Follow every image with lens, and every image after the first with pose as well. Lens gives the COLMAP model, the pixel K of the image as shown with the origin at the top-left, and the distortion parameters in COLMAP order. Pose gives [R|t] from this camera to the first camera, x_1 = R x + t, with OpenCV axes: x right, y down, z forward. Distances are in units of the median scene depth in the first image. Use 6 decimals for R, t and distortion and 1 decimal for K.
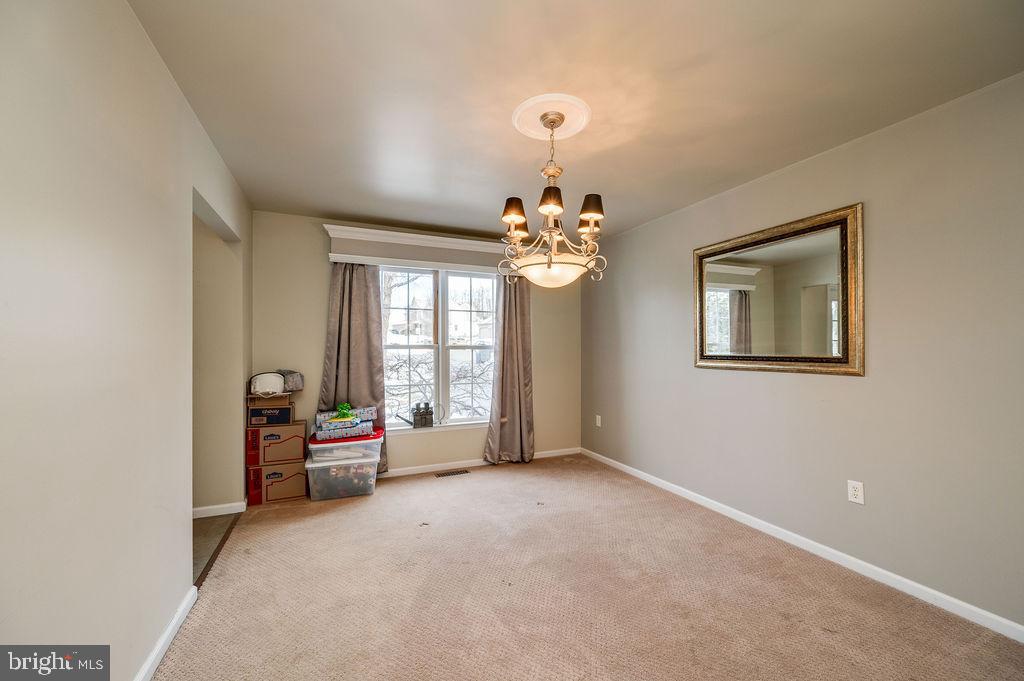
lens RADIAL K [[396.3, 0, 518.7], [0, 396.3, 345.1], [0, 0, 1]] dist [-0.002408, -0.000261]
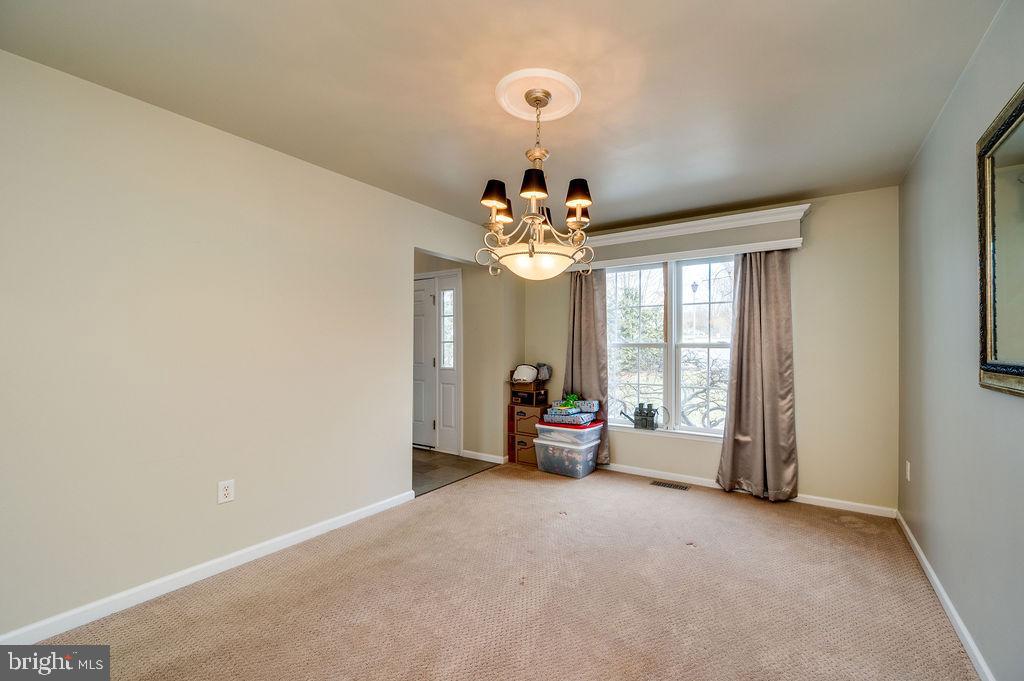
lens RADIAL K [[396.3, 0, 518.7], [0, 396.3, 345.1], [0, 0, 1]] dist [-0.002408, -0.000261]
pose [[0.573224, -0.000906, -0.819398, 0.405318], [0.000304, 1.000000, -0.000893, 0.005947], [0.819399, 0.000263, 0.573224, 0.218927]]
